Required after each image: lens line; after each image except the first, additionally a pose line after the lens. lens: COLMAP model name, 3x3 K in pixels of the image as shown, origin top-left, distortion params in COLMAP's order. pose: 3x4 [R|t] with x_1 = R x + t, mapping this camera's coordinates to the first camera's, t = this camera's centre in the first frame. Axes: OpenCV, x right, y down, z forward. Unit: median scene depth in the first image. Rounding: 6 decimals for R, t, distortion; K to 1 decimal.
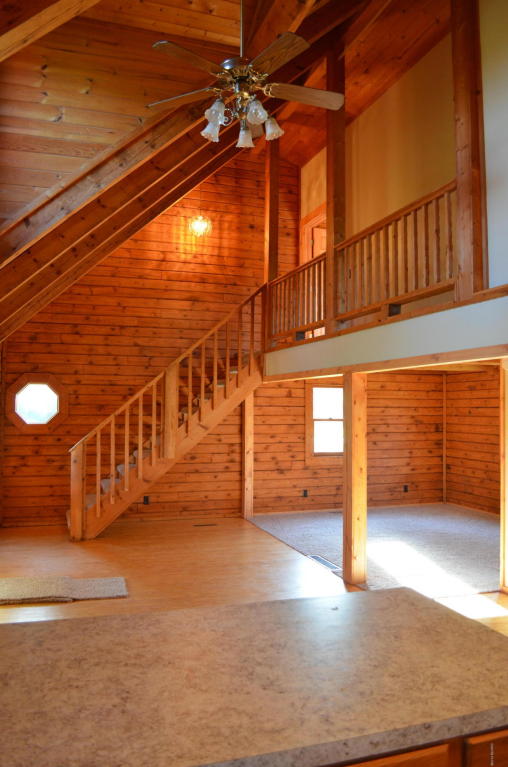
lens RADIAL K [[601.1, 0, 257.7], [0, 601.1, 381.1], [0, 0, 1]] dist [-0.085504, 0.016775]
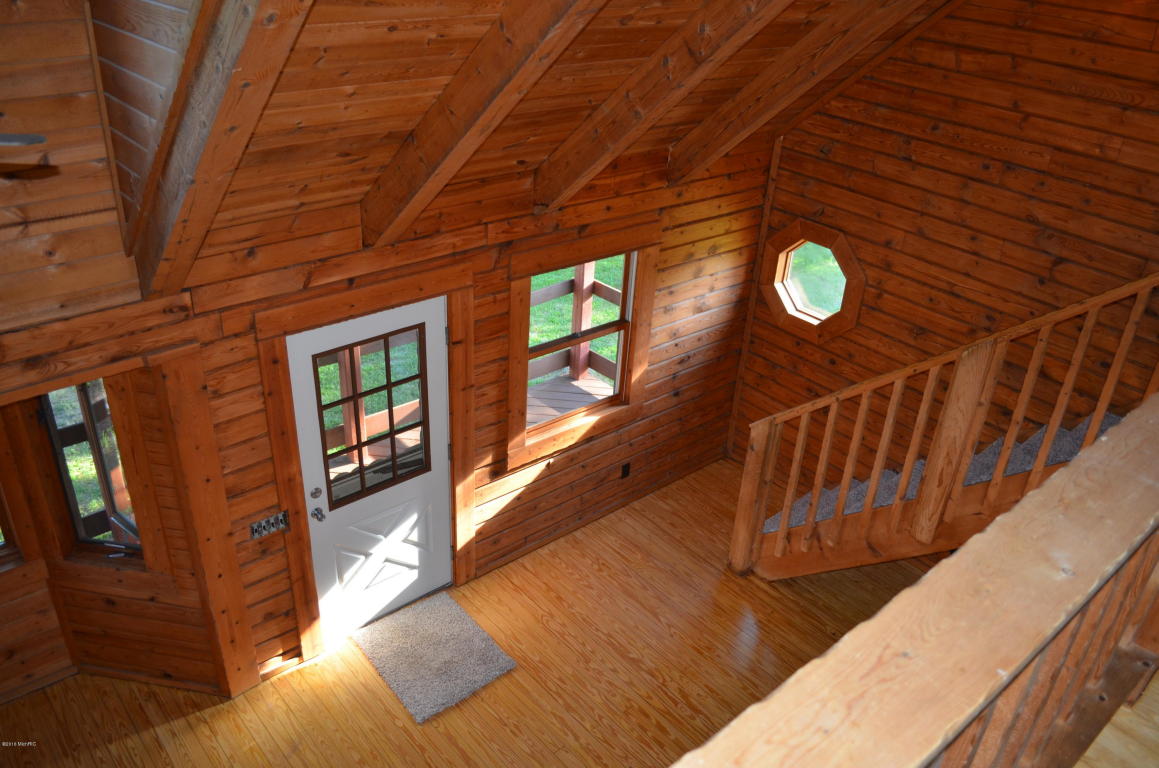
lens RADIAL K [[908.3, 0, 588.5], [0, 908.3, 384.9], [0, 0, 1]] dist [-0.085504, 0.016775]
pose [[0.384393, 0.460808, -0.799937, 0.189318], [-0.017503, 0.869993, 0.492753, -0.235445], [0.923004, -0.175410, 0.342484, 0.497400]]
